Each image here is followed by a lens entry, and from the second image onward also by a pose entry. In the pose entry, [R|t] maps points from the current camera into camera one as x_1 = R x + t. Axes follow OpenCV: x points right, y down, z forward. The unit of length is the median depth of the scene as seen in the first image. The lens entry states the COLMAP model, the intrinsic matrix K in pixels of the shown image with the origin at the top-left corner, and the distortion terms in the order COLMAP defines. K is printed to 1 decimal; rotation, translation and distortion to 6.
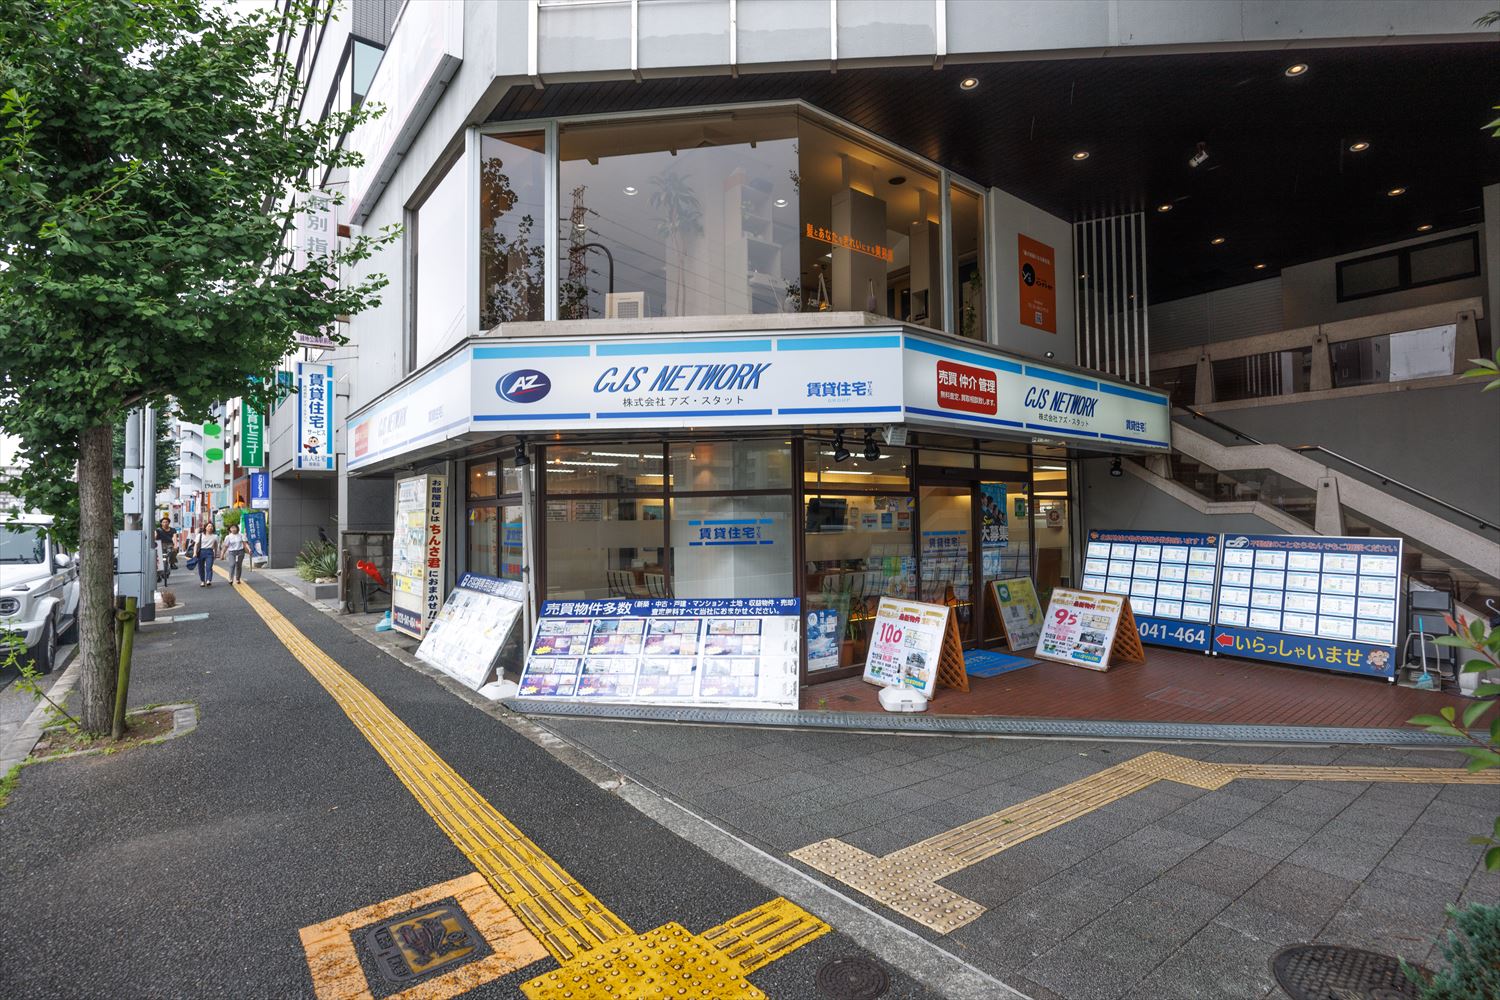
lens RADIAL K [[741.3, 0, 750.0], [0, 741.3, 500.0], [0, 0, 1]] dist [-0.010873, 0.000169]
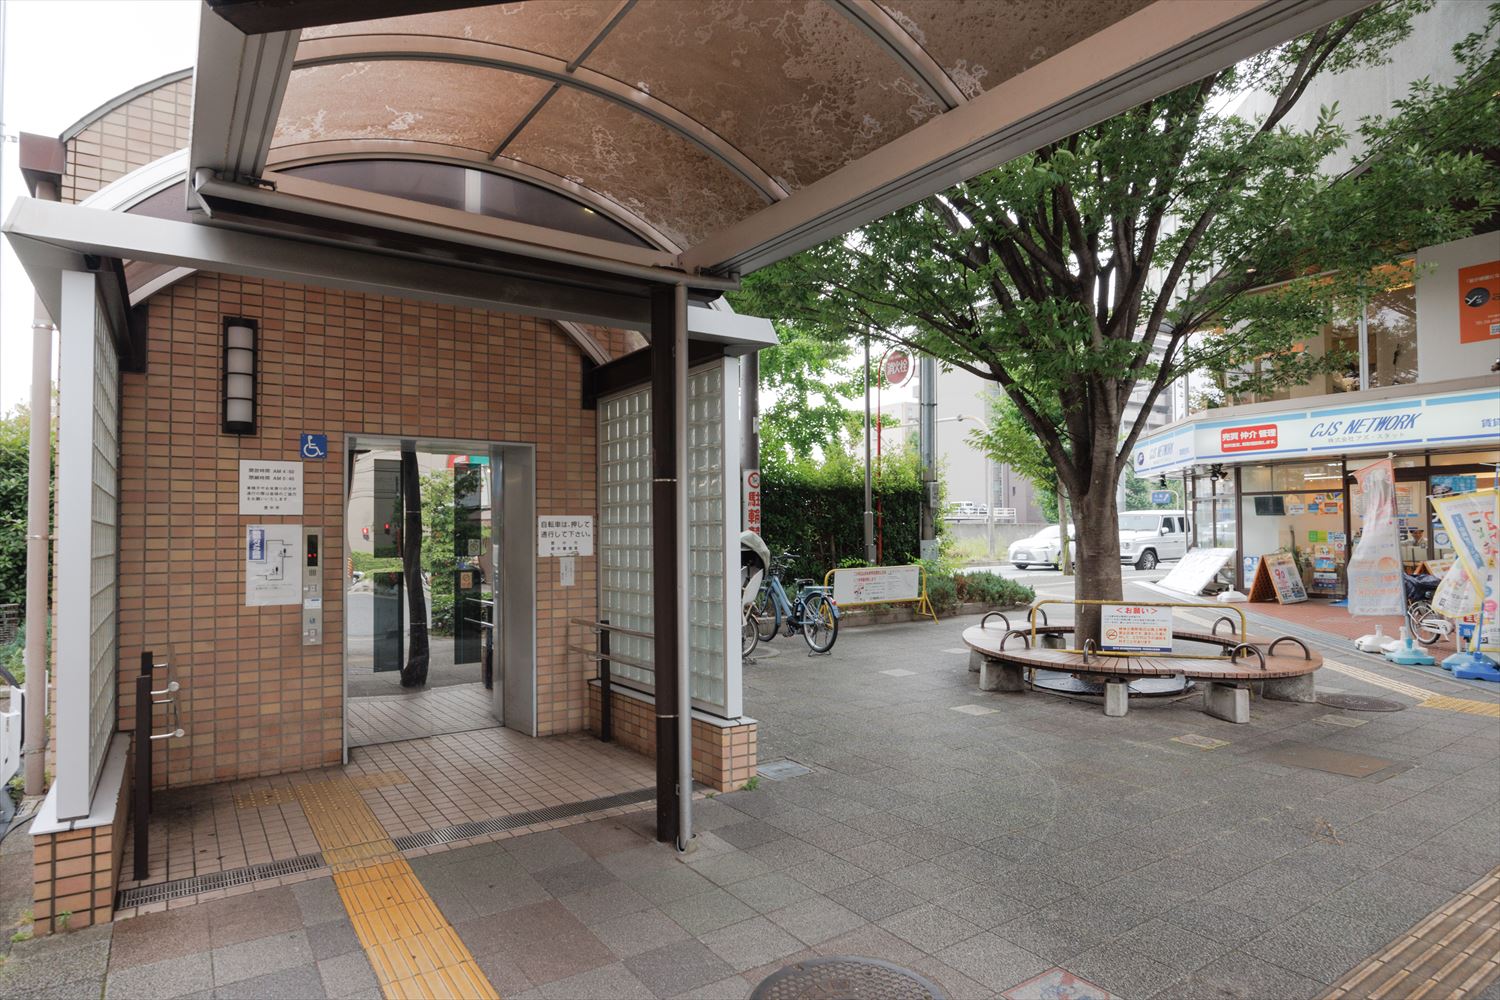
lens RADIAL K [[849.5, 0, 750.0], [0, 849.5, 500.0], [0, 0, 1]] dist [0.000893, 0.000117]
pose [[-0.093907, -0.026454, -0.995229, 2.777217], [0.034884, 0.998946, -0.029844, 0.028837], [0.994970, -0.037520, -0.092885, -0.075392]]
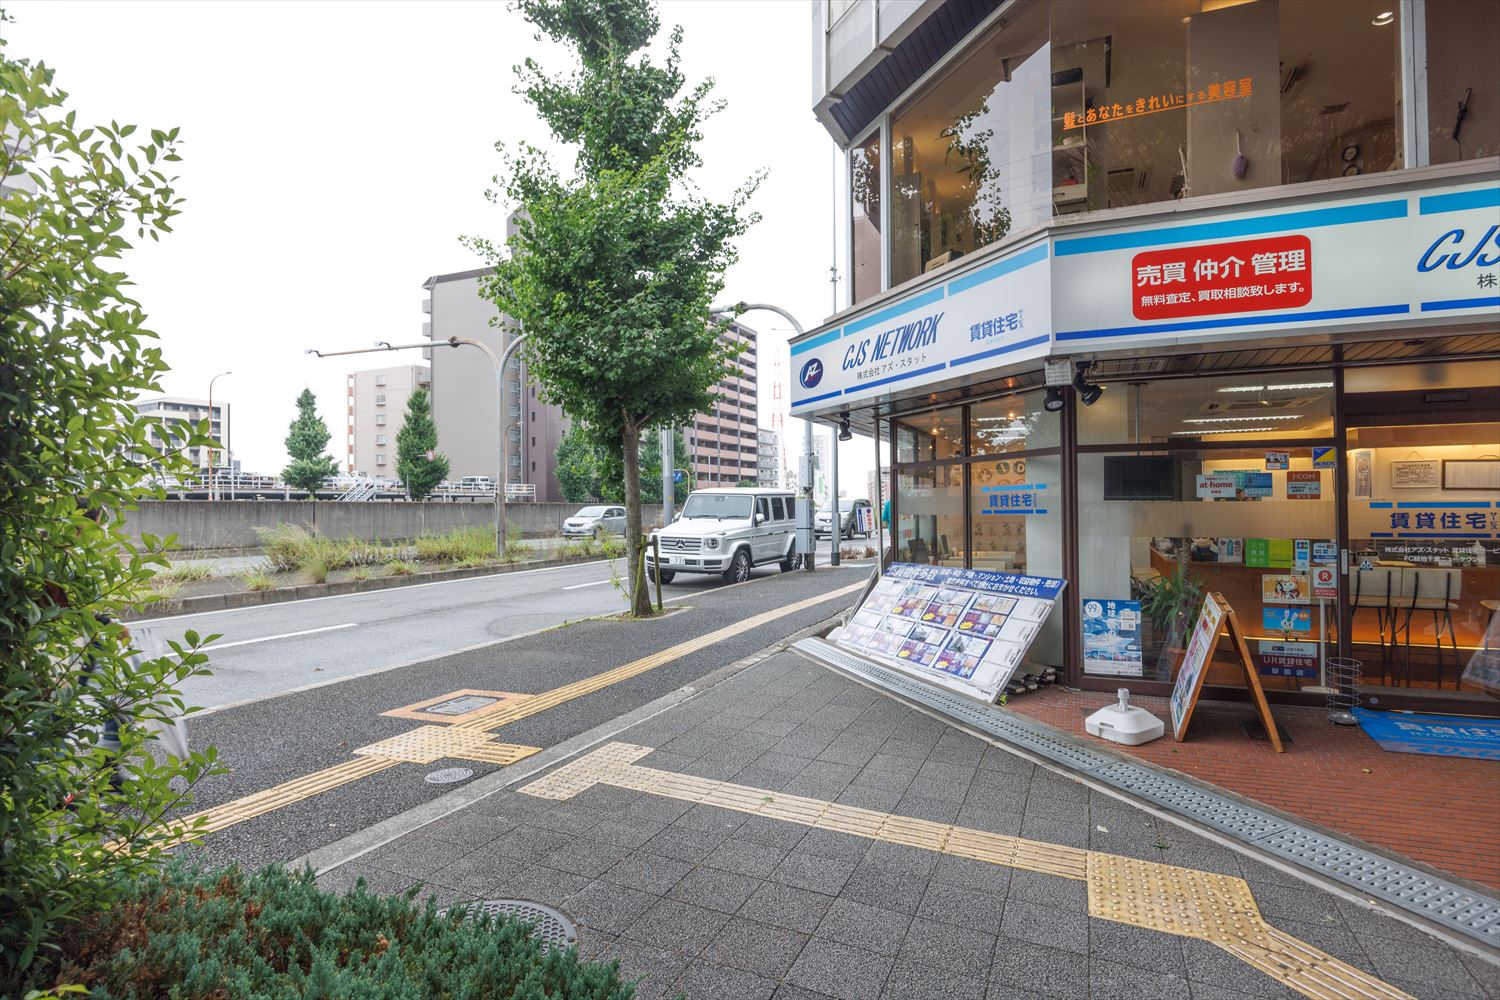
lens RADIAL K [[796.1, 0, 750.0], [0, 796.1, 500.0], [0, 0, 1]] dist [-0.016248, 0.000290]
pose [[0.457283, 0.002779, -0.889317, 0.784463], [0.026192, 0.999519, 0.016591, 0.023475], [0.888936, -0.030880, 0.456990, 0.335634]]
